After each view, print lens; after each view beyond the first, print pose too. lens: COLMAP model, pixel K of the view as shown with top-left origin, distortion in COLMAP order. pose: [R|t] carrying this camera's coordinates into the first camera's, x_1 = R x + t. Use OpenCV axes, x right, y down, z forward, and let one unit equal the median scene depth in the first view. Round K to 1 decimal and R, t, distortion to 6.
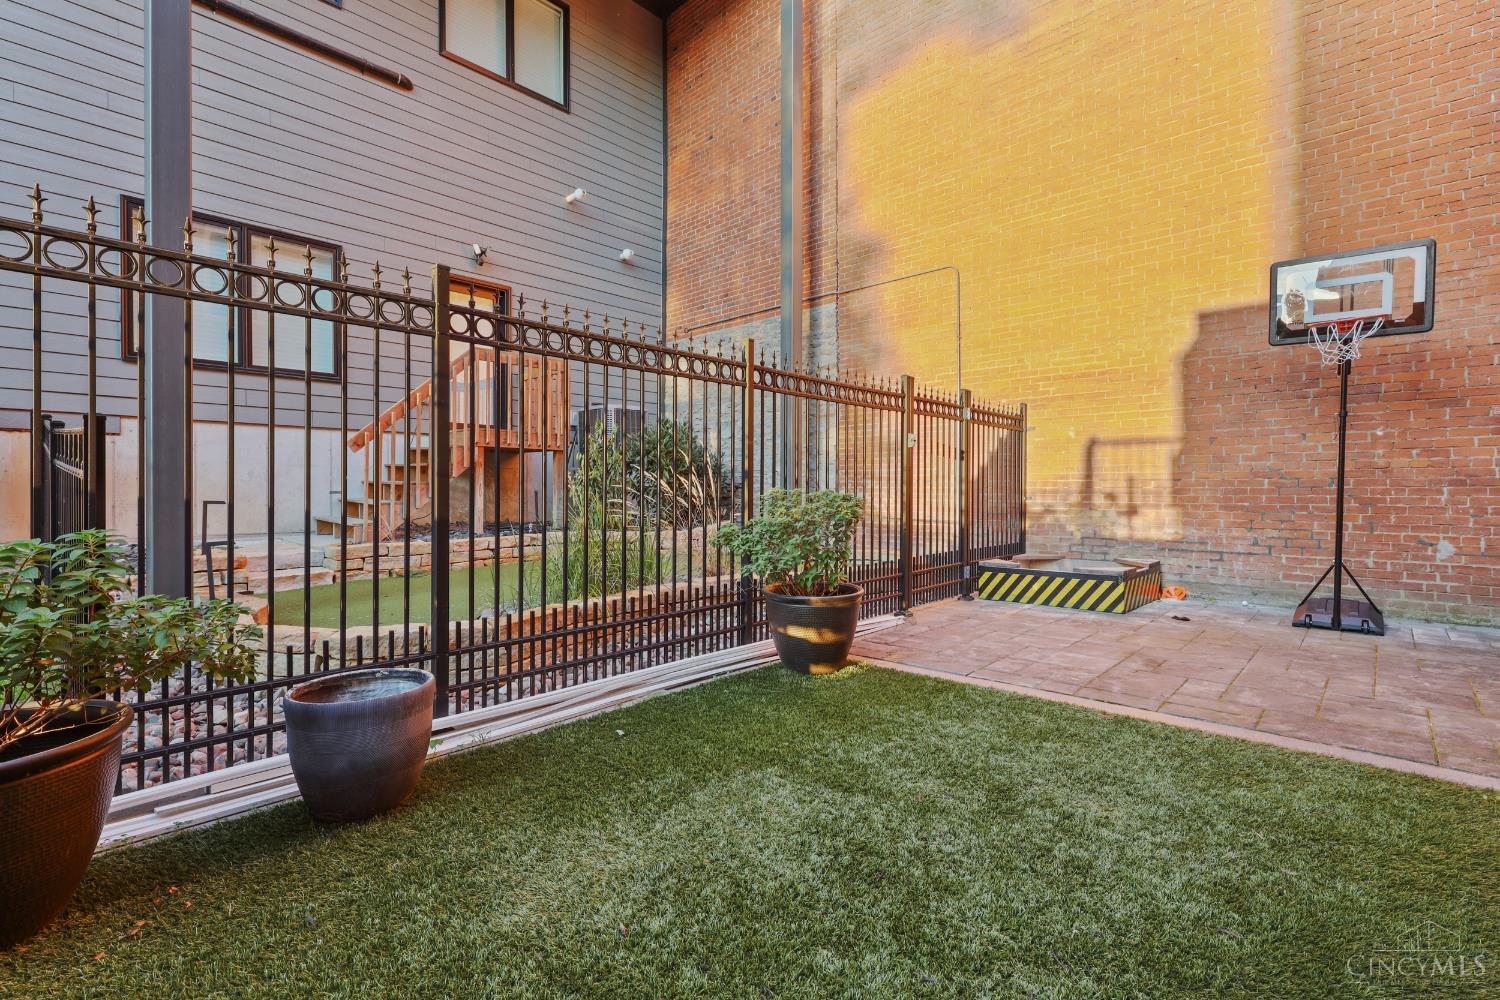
lens RADIAL K [[687.3, 0, 747.2], [0, 687.3, 491.0], [0, 0, 1]] dist [0.003295, -0.001821]
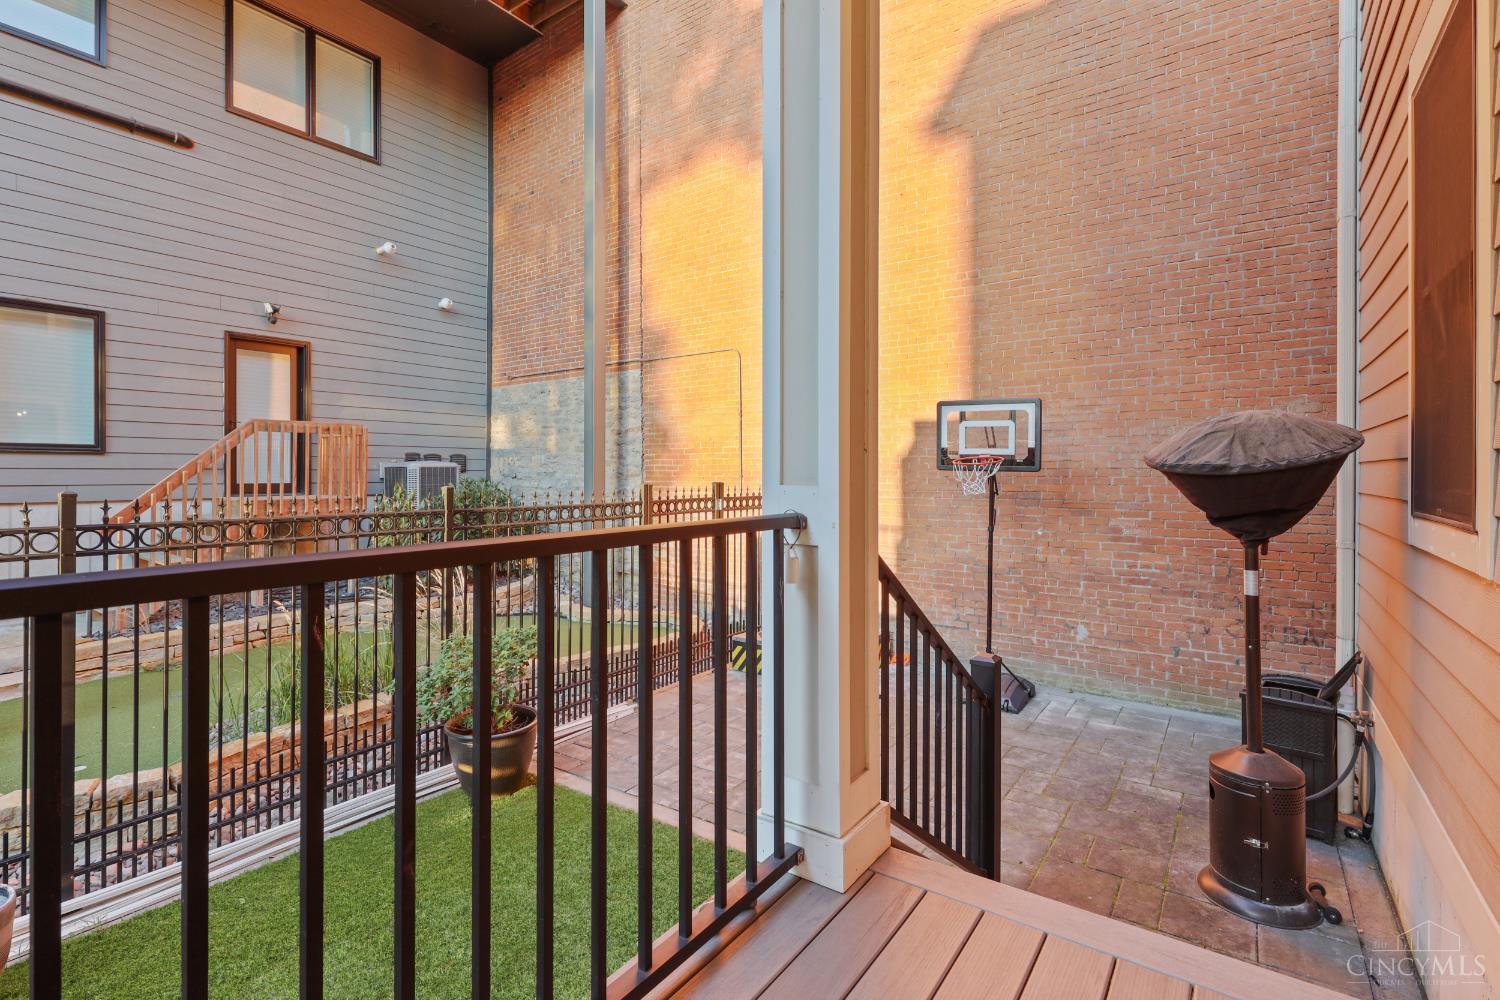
lens RADIAL K [[699.1, 0, 755.8], [0, 699.1, 472.7], [0, 0, 1]] dist [0.002496, -0.002469]
pose [[0.989986, 0.001664, 0.141157, 0.186336], [-0.000909, 0.999985, -0.005412, -0.133652], [-0.141164, 0.005229, 0.989972, -0.103160]]
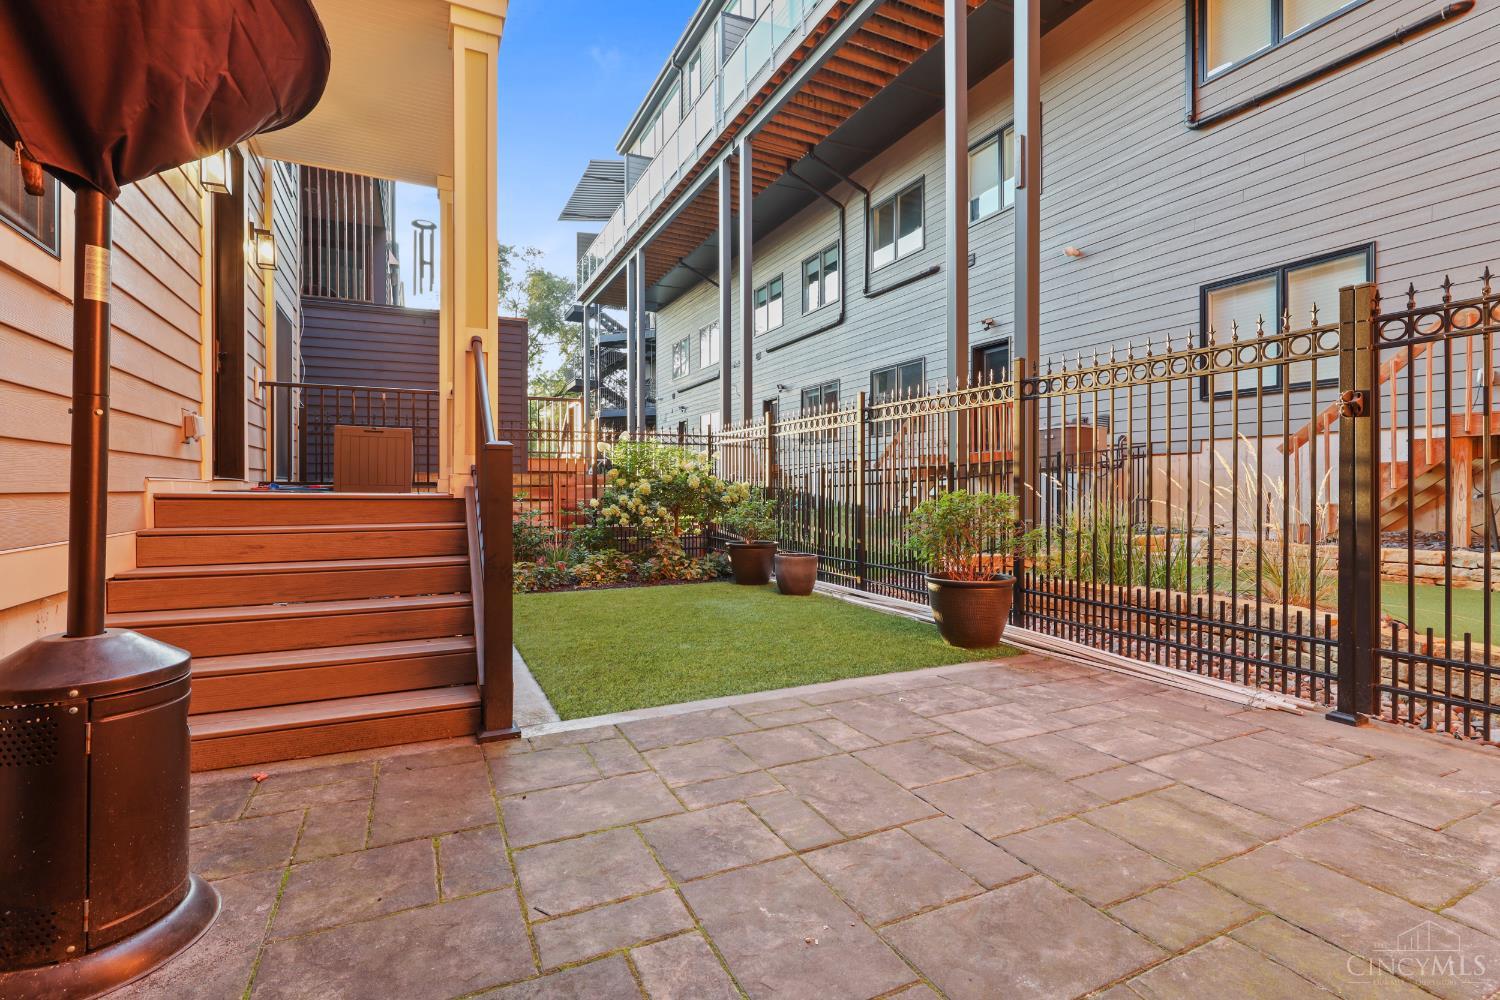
lens RADIAL K [[687.8, 0, 750.0], [0, 687.8, 500.0], [0, 0, 1]] dist [0.002426, -0.000172]
pose [[-0.359297, 0.015477, -0.933095, 0.687745], [-0.004172, 0.999826, 0.018191, -0.002998], [0.933214, 0.010429, -0.359170, 0.559232]]
